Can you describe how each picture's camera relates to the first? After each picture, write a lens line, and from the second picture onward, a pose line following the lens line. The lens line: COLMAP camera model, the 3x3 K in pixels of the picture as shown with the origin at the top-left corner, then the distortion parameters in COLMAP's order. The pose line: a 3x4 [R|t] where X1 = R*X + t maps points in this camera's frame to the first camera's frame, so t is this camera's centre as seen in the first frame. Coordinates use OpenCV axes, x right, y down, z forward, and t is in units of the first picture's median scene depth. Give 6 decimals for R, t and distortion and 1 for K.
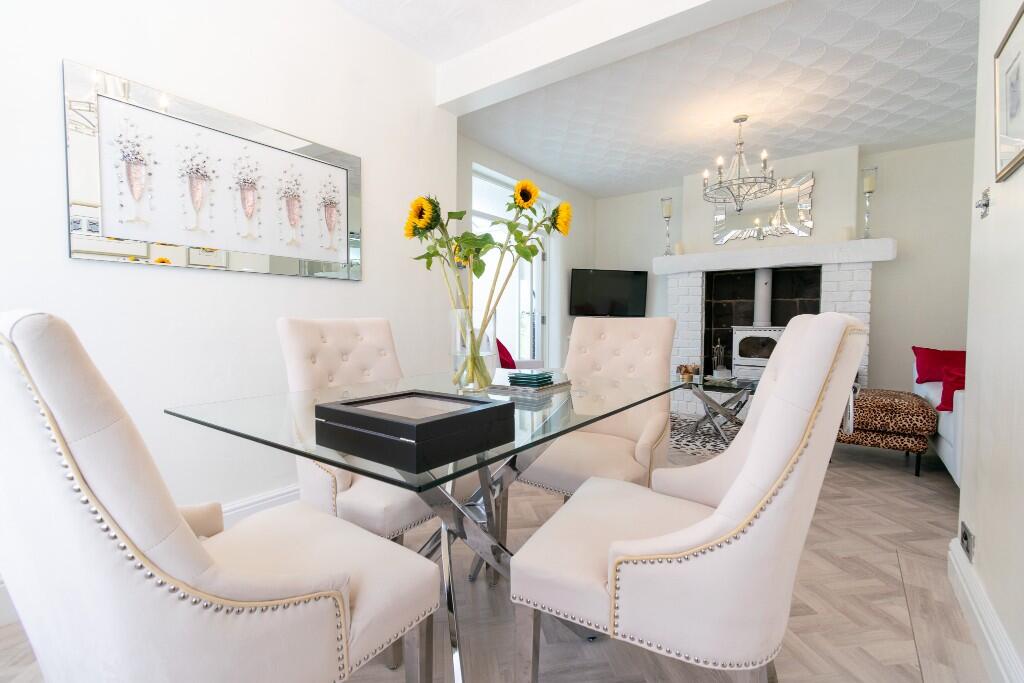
lens RADIAL K [[455.0, 0, 512.8], [0, 455.0, 339.7], [0, 0, 1]] dist [0.001374, 0.001636]
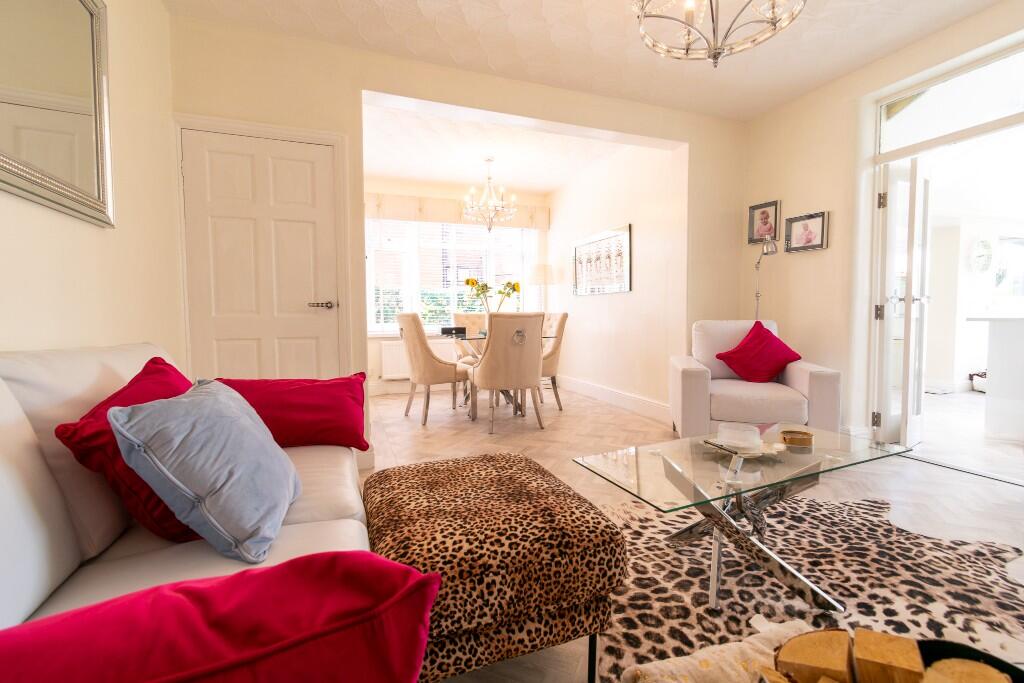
lens RADIAL K [[455.0, 0, 509.4], [0, 455.0, 336.5], [0, 0, 1]] dist [0.001374, 0.001636]
pose [[-0.542528, 0.043154, -0.838928, 1.013817], [-0.034322, 0.996707, 0.073465, -0.051086], [0.839336, 0.068650, -0.539261, 1.112521]]
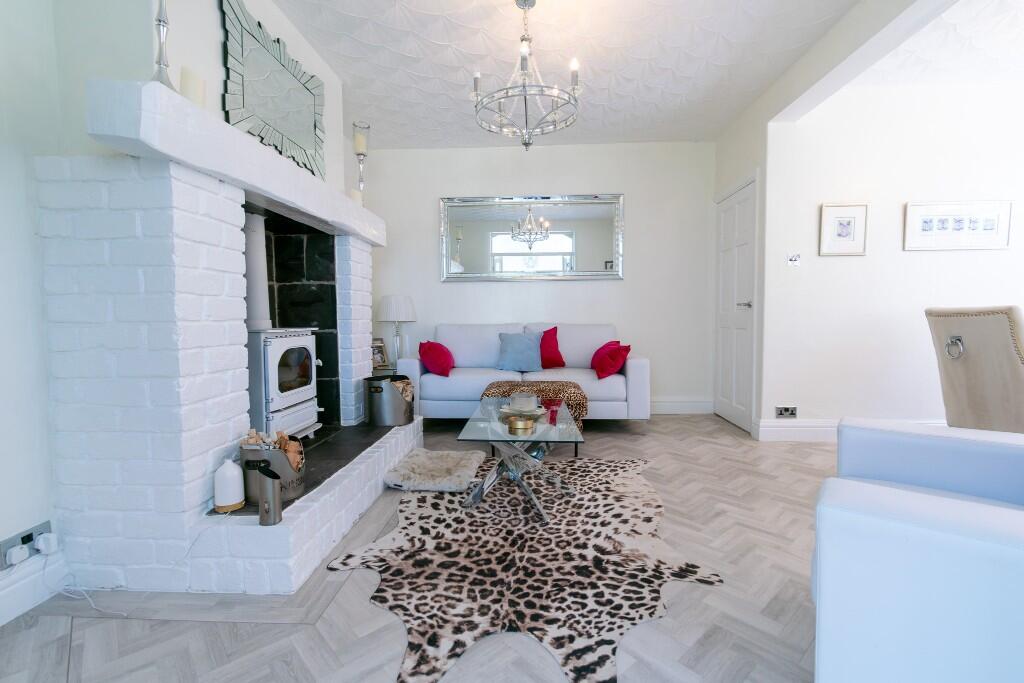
lens RADIAL K [[455.0, 0, 511.8], [0, 455.0, 341.6], [0, 0, 1]] dist [0.001374, 0.001636]
pose [[-0.548813, -0.045711, 0.834694, -0.045090], [0.042181, 0.995718, 0.082264, -0.061617], [-0.834880, 0.080356, -0.544535, 1.430771]]
